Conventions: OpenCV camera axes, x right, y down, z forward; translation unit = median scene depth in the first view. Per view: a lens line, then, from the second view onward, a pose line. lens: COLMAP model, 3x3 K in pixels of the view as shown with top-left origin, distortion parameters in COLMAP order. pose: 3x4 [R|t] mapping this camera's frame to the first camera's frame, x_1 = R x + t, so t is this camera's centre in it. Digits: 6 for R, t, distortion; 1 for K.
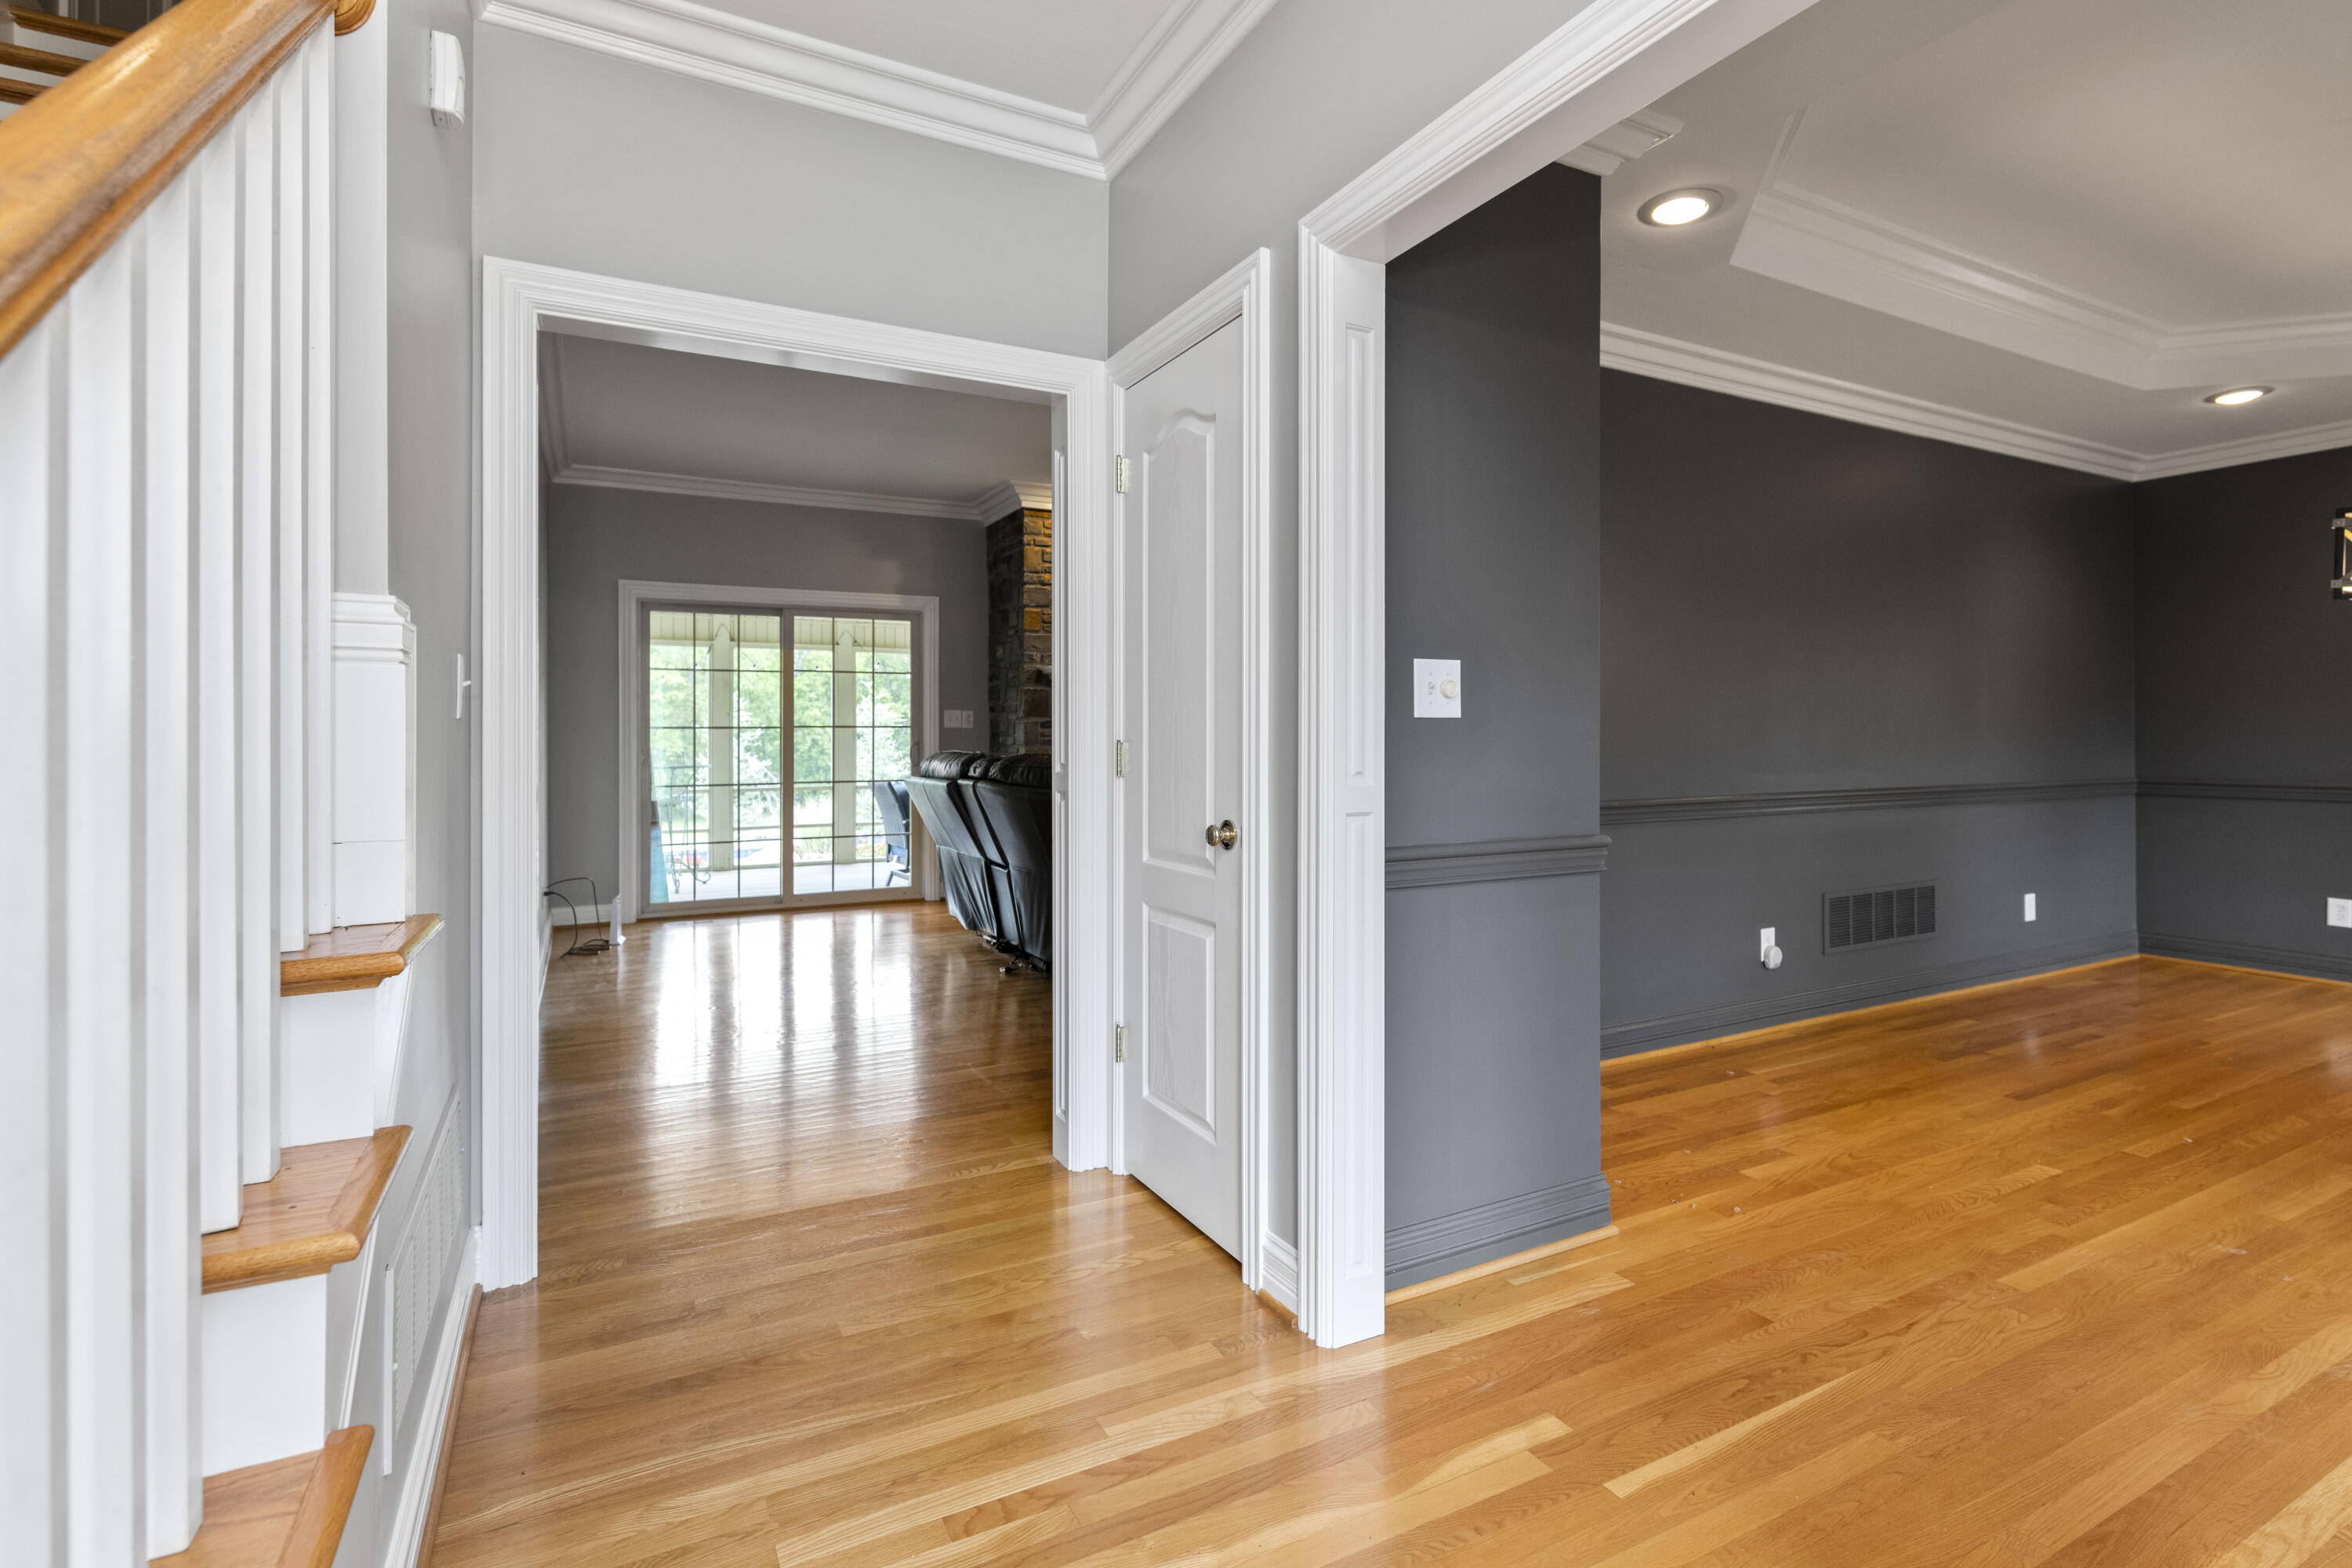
lens RADIAL K [[1090.4, 0, 1187.0], [0, 1090.4, 725.8], [0, 0, 1]] dist [0.001034, 0.000450]
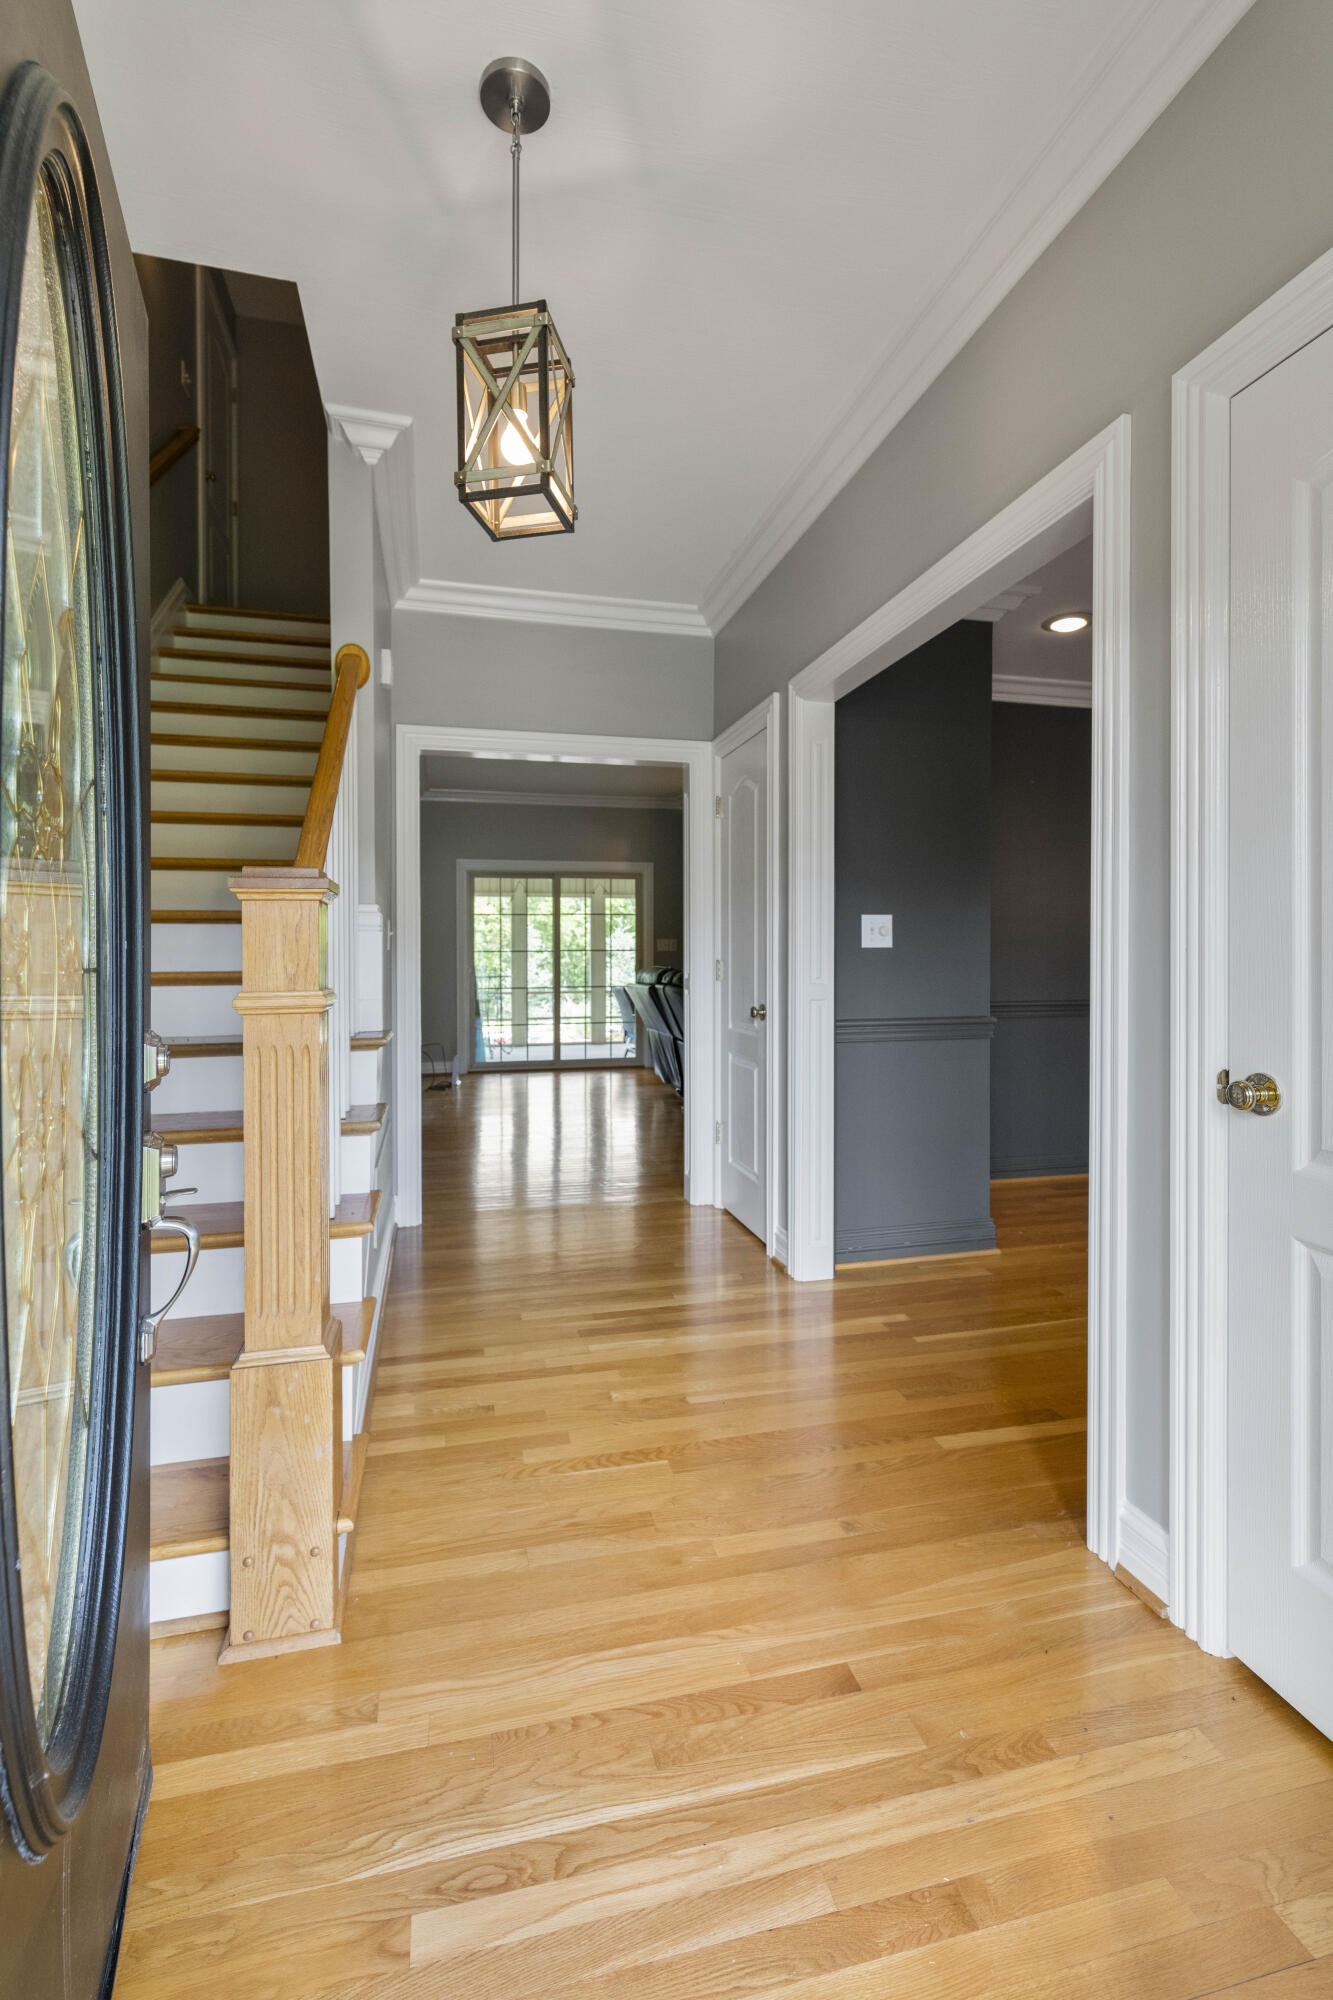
lens RADIAL K [[886.0, 0, 661.1], [0, 886.0, 956.9], [0, 0, 1]] dist [0.001606, 0.000564]
pose [[0.968264, -0.000190, -0.249928, 0.116711], [0.002860, 0.999943, 0.010321, -0.004090], [0.249911, -0.010708, 0.968210, -0.227085]]
